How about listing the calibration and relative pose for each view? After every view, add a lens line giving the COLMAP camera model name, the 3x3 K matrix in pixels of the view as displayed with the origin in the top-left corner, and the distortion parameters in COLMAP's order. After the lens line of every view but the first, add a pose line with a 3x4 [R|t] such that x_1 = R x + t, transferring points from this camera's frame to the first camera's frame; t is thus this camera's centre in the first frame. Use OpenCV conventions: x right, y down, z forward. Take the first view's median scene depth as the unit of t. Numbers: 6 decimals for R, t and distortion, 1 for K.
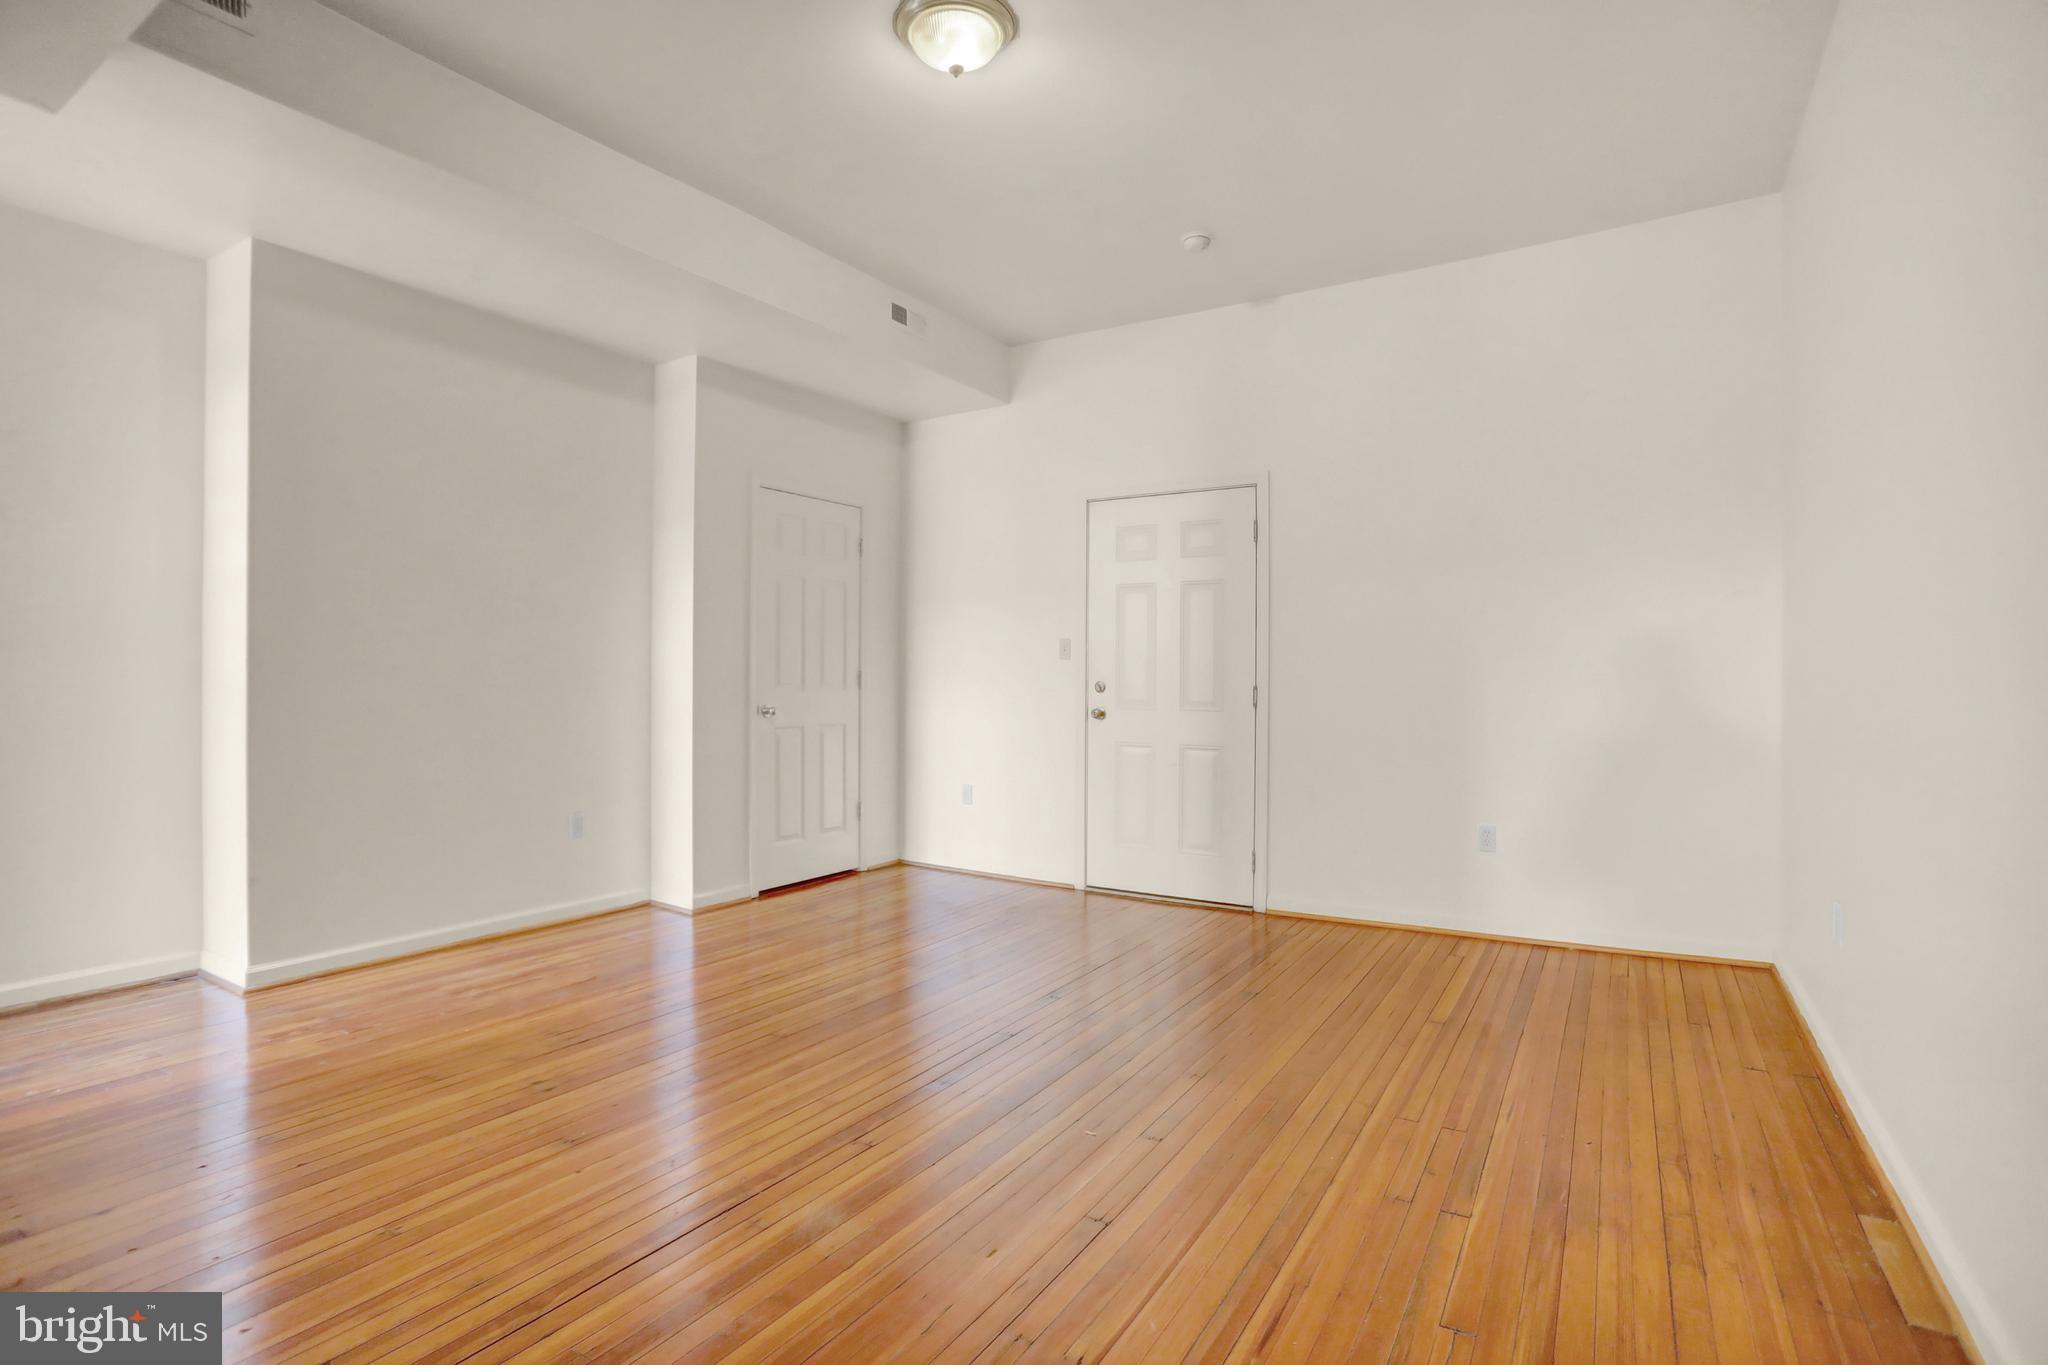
lens RADIAL K [[985.6, 0, 1024.0], [0, 985.6, 682.5], [0, 0, 1]] dist [-0.066517, 0.026289]
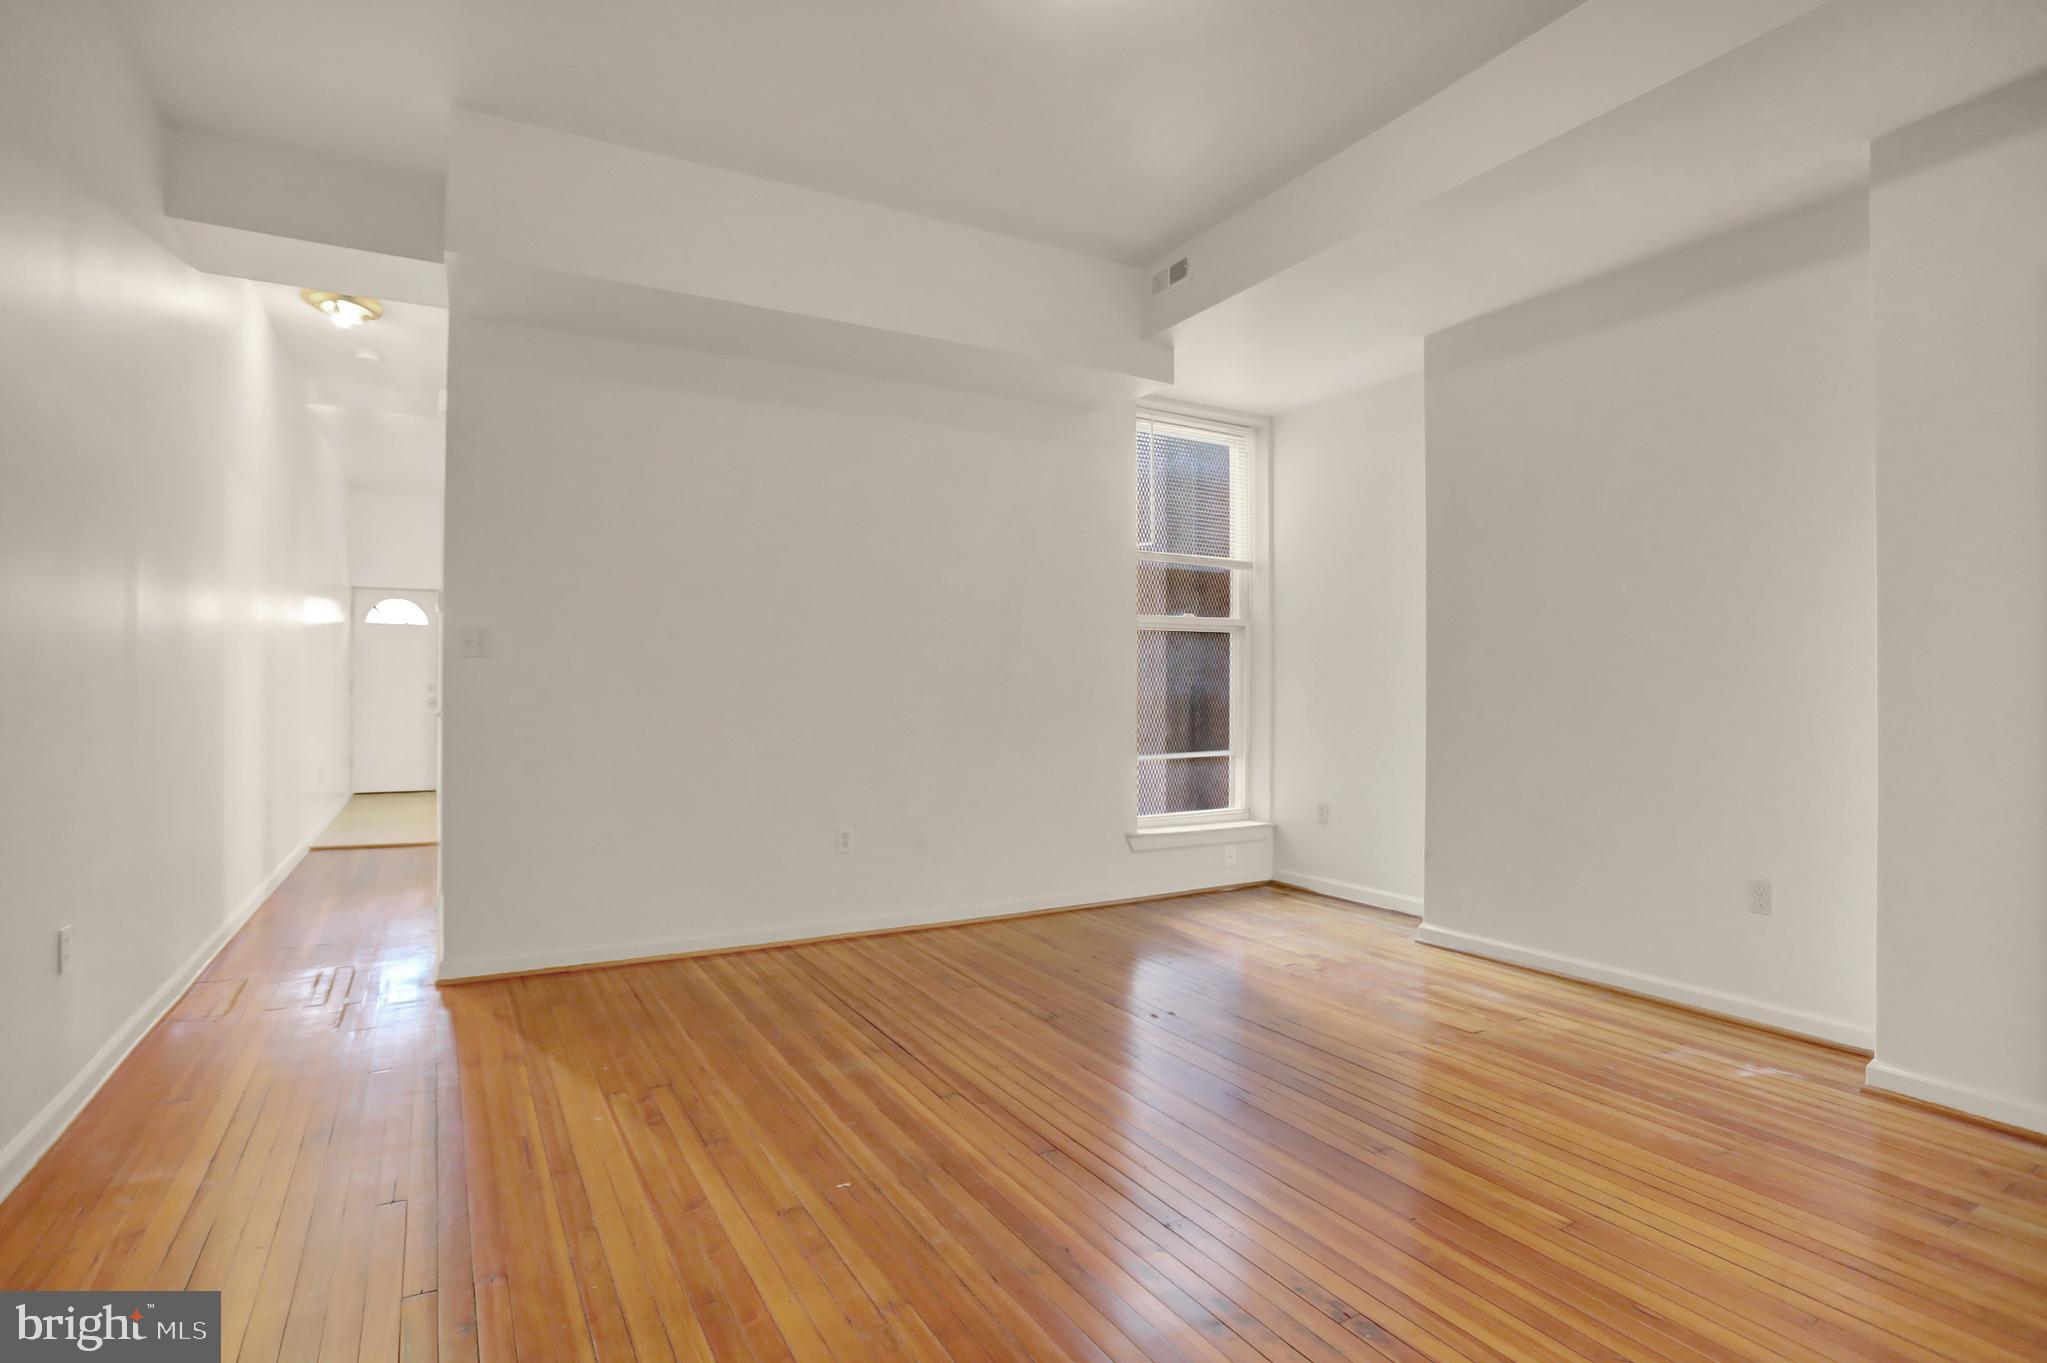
lens RADIAL K [[1019.4, 0, 1002.6], [0, 1019.4, 674.6], [0, 0, 1]] dist [-0.108802, 0.073372]
pose [[-0.486456, -0.014225, -0.873590, 0.541956], [-0.008948, 0.999896, -0.011299, -0.004154], [0.873660, 0.002320, -0.486532, 1.051774]]
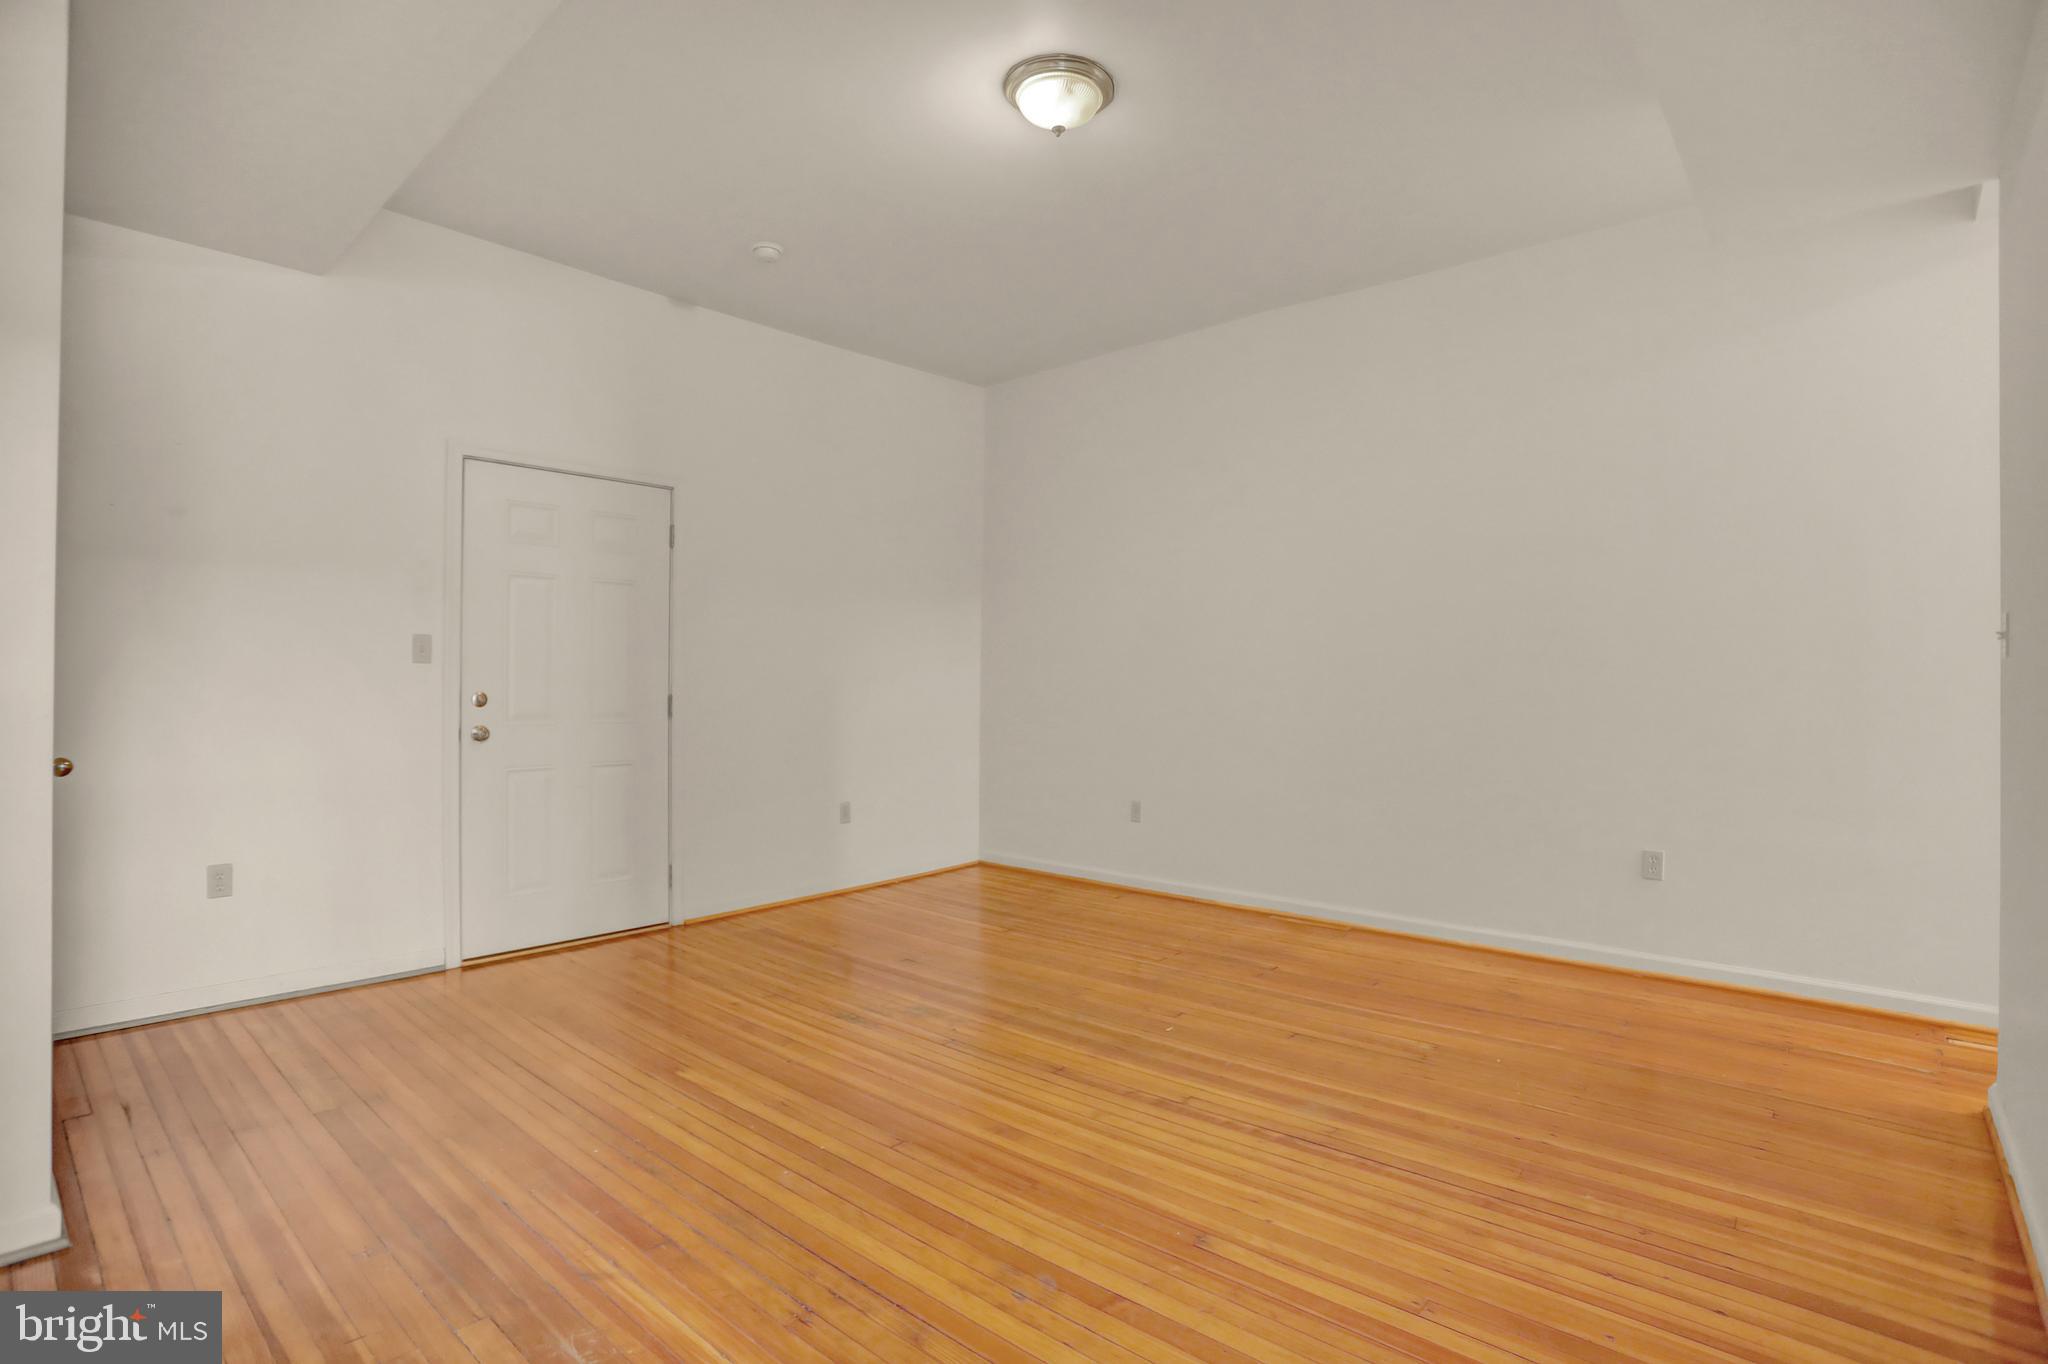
lens RADIAL K [[985.6, 0, 1024.0], [0, 985.6, 682.0], [0, 0, 1]] dist [-0.066517, 0.026289]
pose [[0.168489, -0.006958, 0.985679, -0.864301], [0.002400, 0.999975, 0.006649, -0.019278], [-0.985701, 0.001245, 0.168501, 0.644532]]
